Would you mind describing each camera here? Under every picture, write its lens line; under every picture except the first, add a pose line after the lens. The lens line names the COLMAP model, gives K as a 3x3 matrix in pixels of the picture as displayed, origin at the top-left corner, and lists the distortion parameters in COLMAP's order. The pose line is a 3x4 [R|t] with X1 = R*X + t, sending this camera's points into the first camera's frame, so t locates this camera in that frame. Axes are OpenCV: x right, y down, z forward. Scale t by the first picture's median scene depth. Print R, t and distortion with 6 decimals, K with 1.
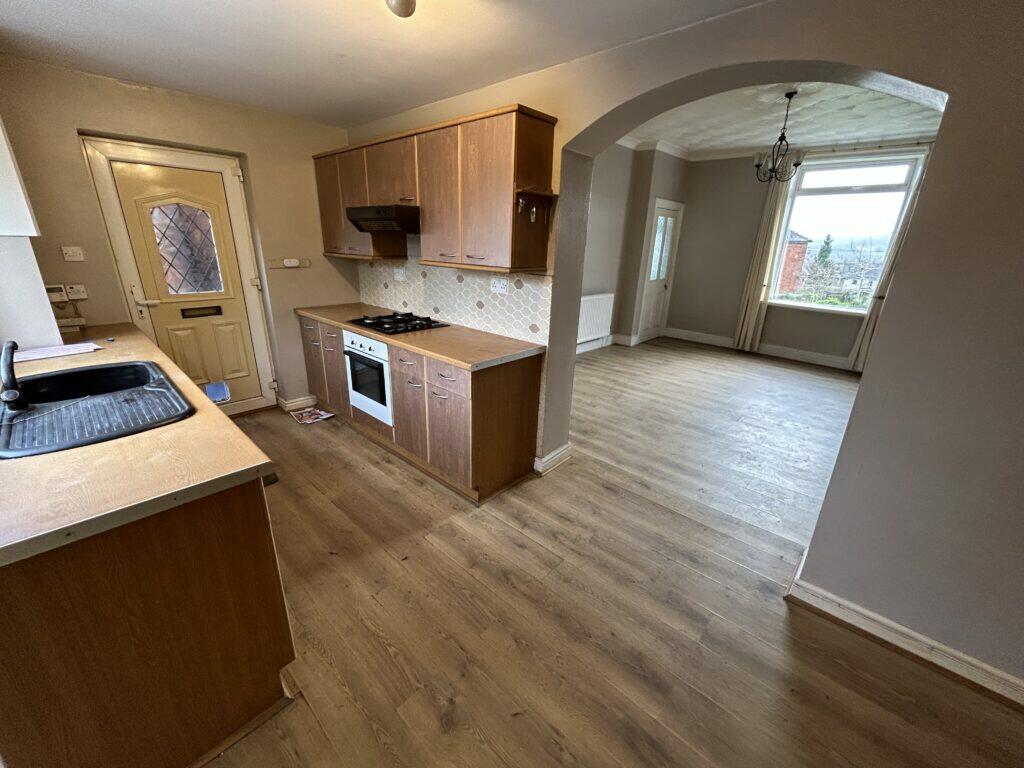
lens RADIAL K [[413.2, 0, 509.9], [0, 413.2, 382.7], [0, 0, 1]] dist [0.000523, 0.000199]
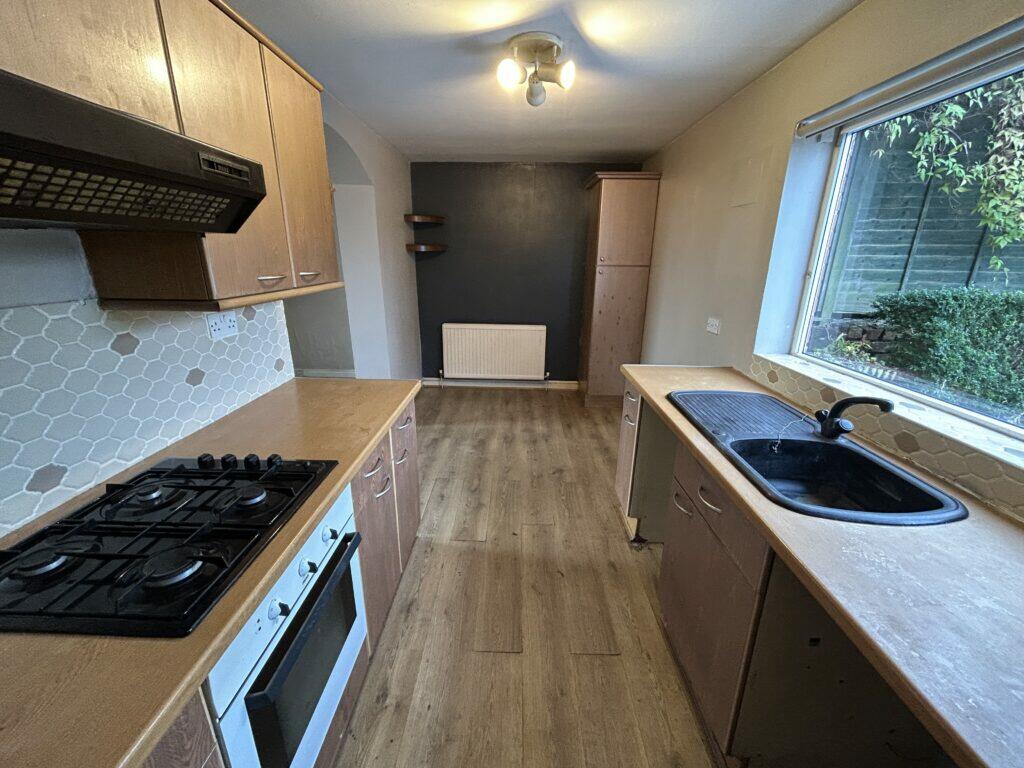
lens RADIAL K [[413.2, 0, 509.2], [0, 413.2, 382.5], [0, 0, 1]] dist [0.000523, 0.000199]
pose [[-0.660703, -0.257411, 0.705132, -0.860972], [0.217962, 0.833106, 0.508357, -0.454743], [-0.718306, 0.489565, -0.494330, 1.265337]]
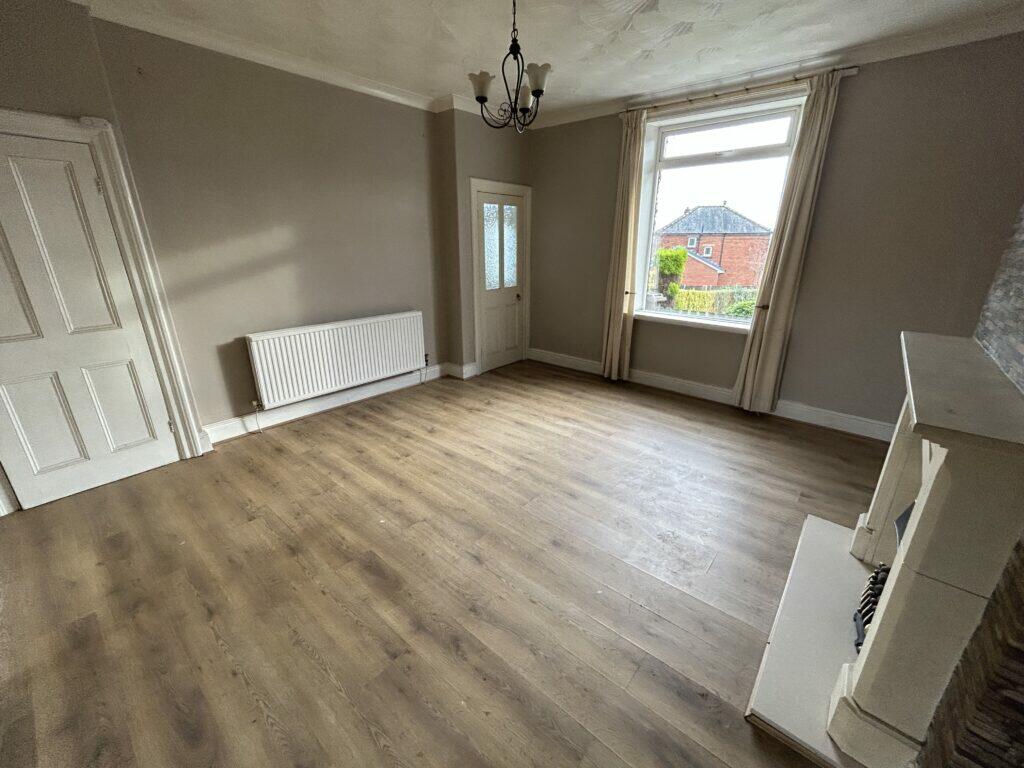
lens RADIAL K [[413.2, 0, 510.9], [0, 413.2, 382.9], [0, 0, 1]] dist [0.000523, 0.000199]
pose [[0.998688, -0.042517, 0.028530, 0.398449], [0.042560, 0.999093, -0.000930, -0.085617], [-0.028465, 0.002143, 0.999592, 0.280350]]
